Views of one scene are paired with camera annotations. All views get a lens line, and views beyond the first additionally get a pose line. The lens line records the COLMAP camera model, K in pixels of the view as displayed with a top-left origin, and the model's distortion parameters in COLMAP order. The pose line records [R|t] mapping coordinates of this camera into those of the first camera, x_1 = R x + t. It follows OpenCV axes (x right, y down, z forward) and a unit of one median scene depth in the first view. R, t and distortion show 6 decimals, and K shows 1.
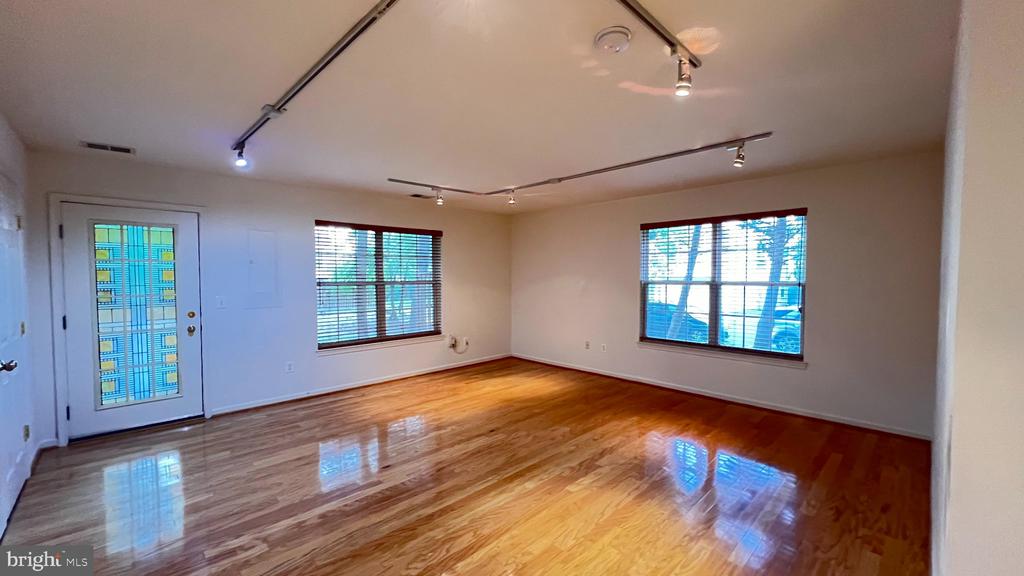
lens RADIAL K [[408.5, 0, 511.1], [0, 408.5, 288.5], [0, 0, 1]] dist [-0.002183, 0.000374]
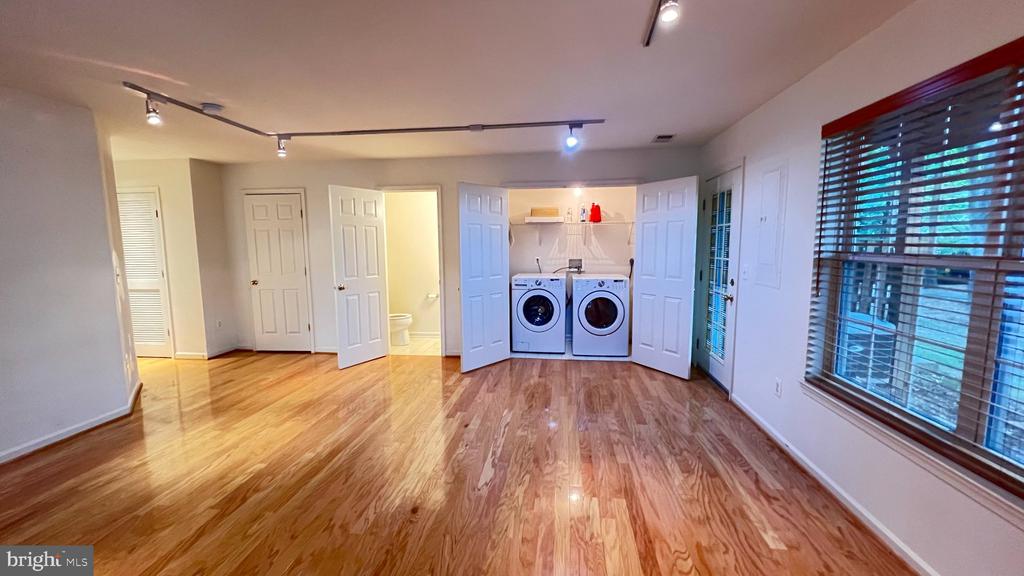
lens RADIAL K [[408.5, 0, 511.1], [0, 408.5, 288.5], [0, 0, 1]] dist [-0.002183, 0.000374]
pose [[-0.780639, 0.076263, -0.620312, 0.160914], [-0.013522, 0.990234, 0.138760, -0.040009], [0.624836, 0.116709, -0.771984, 1.324113]]
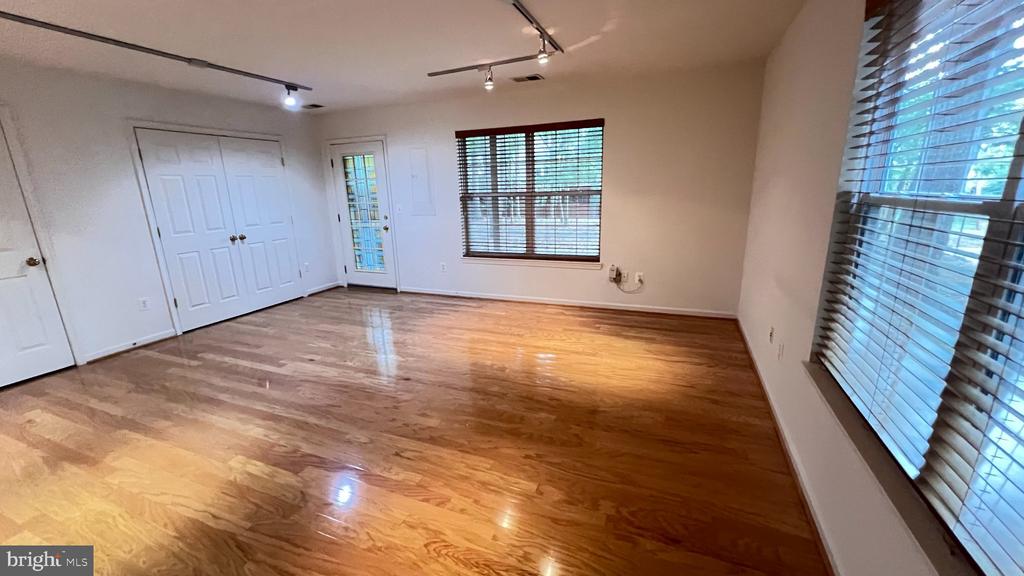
lens RADIAL K [[408.5, 0, 511.1], [0, 408.5, 288.5], [0, 0, 1]] dist [-0.002183, 0.000374]
pose [[0.397569, 0.213844, -0.892306, 0.659832], [-0.004529, 0.972909, 0.231143, -0.023696], [0.917561, -0.087854, 0.387767, 0.785332]]
